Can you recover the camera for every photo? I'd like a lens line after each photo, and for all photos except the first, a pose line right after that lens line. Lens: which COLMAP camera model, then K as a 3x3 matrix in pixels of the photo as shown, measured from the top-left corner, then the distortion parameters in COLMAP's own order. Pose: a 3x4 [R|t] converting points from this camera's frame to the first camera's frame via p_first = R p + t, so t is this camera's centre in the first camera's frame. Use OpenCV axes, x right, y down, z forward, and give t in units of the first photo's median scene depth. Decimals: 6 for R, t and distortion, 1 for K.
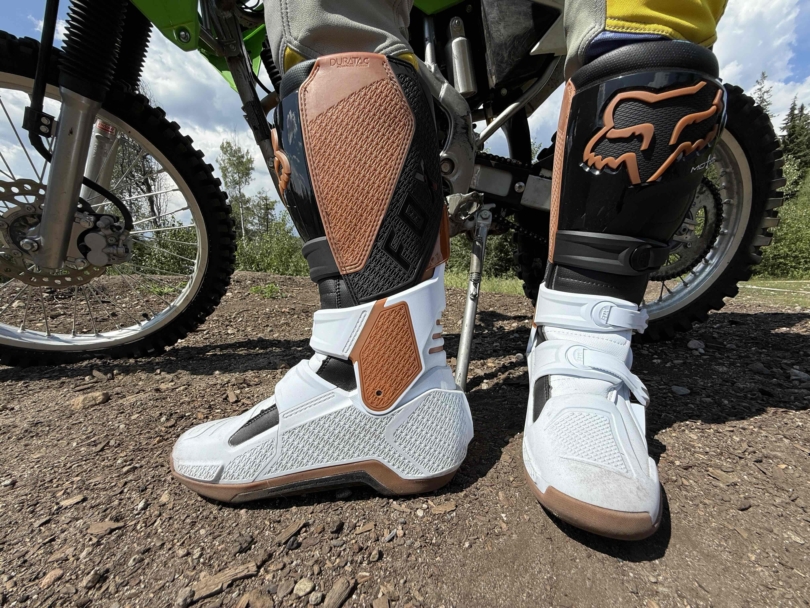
lens RADIAL K [[323.0, 0, 403.2], [0, 323.0, 304.3], [0, 0, 1]] dist [0.000109, 0.000471]
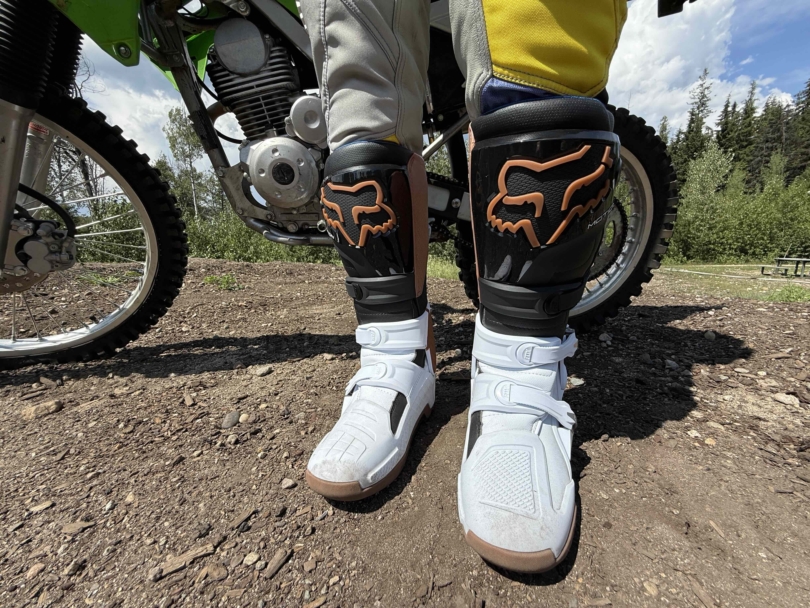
lens RADIAL K [[323.0, 0, 402.7], [0, 323.0, 303.4], [0, 0, 1]] dist [0.000109, 0.000471]
pose [[0.994583, -0.008726, 0.103579, 0.058111], [0.003354, 0.998645, 0.051928, -0.074462], [-0.103892, -0.051299, 0.993265, -0.103640]]
